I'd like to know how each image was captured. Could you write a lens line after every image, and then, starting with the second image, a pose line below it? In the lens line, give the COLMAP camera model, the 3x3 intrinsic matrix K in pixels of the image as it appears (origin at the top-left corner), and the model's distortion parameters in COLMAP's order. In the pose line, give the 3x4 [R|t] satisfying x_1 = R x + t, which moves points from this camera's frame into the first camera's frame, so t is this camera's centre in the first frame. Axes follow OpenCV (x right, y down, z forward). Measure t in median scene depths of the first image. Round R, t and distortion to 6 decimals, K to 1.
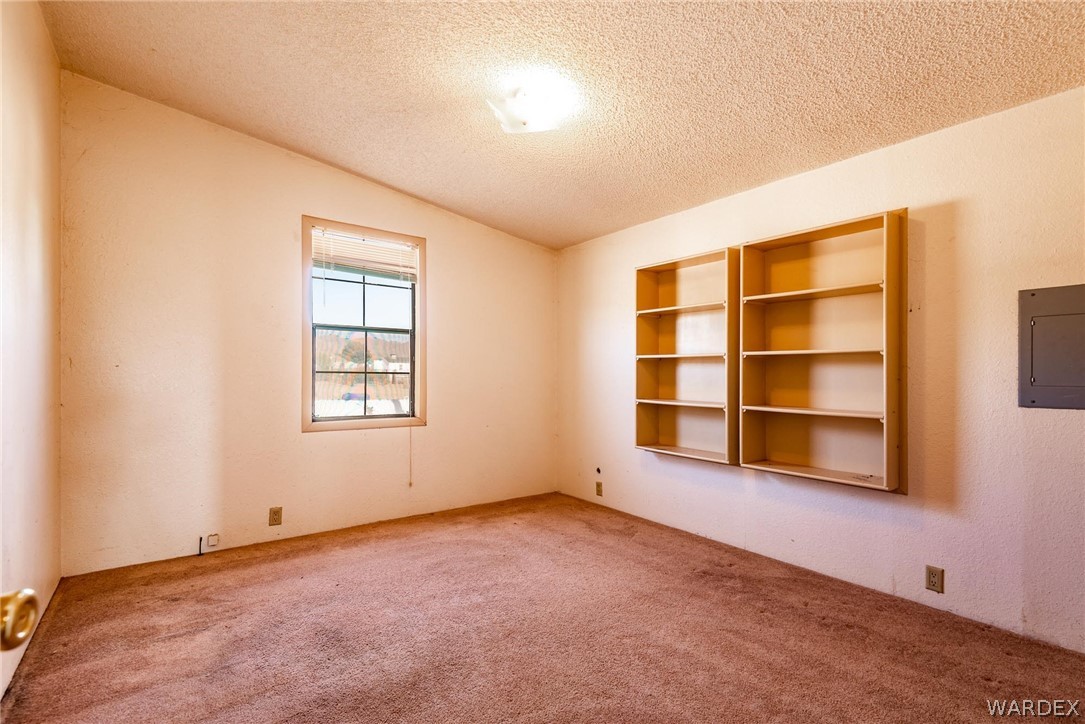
lens RADIAL K [[494.3, 0, 541.5], [0, 494.3, 365.8], [0, 0, 1]] dist [0.007336, -0.002326]
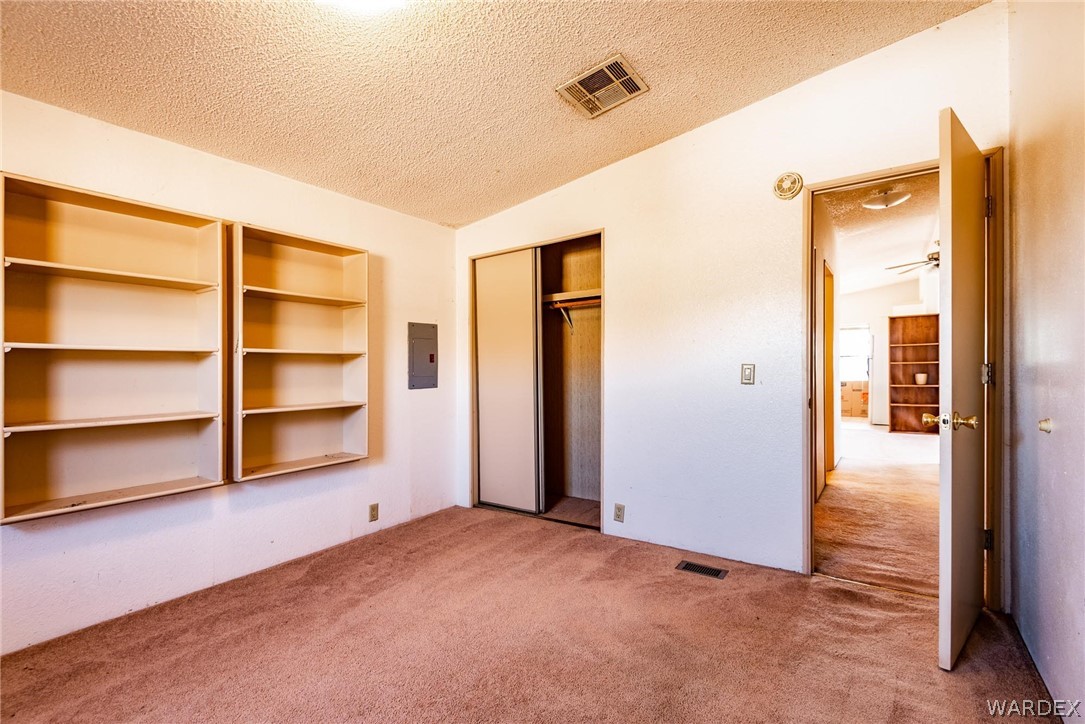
lens RADIAL K [[494.3, 0, 541.4], [0, 494.3, 366.8], [0, 0, 1]] dist [0.007336, -0.002326]
pose [[-0.303316, 0.003707, 0.952883, -0.587164], [0.000374, 0.999993, -0.003772, 0.007976], [-0.952890, -0.000788, -0.303315, 0.778204]]
